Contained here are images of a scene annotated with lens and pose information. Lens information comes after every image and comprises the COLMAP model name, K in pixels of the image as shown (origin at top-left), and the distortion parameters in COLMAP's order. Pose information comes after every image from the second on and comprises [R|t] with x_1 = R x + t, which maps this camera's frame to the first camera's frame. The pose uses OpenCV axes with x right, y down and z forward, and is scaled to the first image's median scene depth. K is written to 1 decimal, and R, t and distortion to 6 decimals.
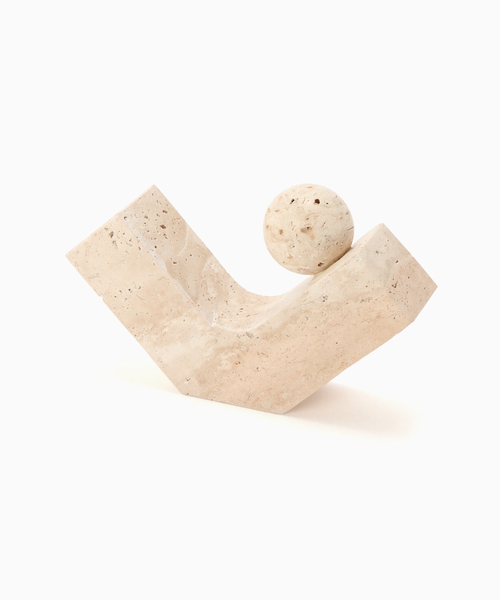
lens RADIAL K [[1017.2, 0, 250.7], [0, 1017.2, 300.7], [0, 0, 1]] dist [-0.024115, 0.000000]
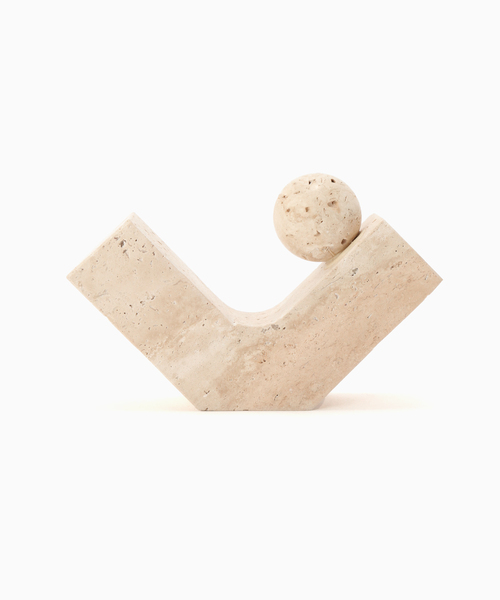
lens RADIAL K [[1017.2, 0, 249.3], [0, 1017.2, 299.4], [0, 0, 1]] dist [-0.024115, 0.000000]
pose [[0.957121, -0.094055, 0.273993, -0.291930], [0.152833, 0.967432, -0.201785, 0.201919], [-0.246091, 0.235007, 0.940325, 0.066176]]
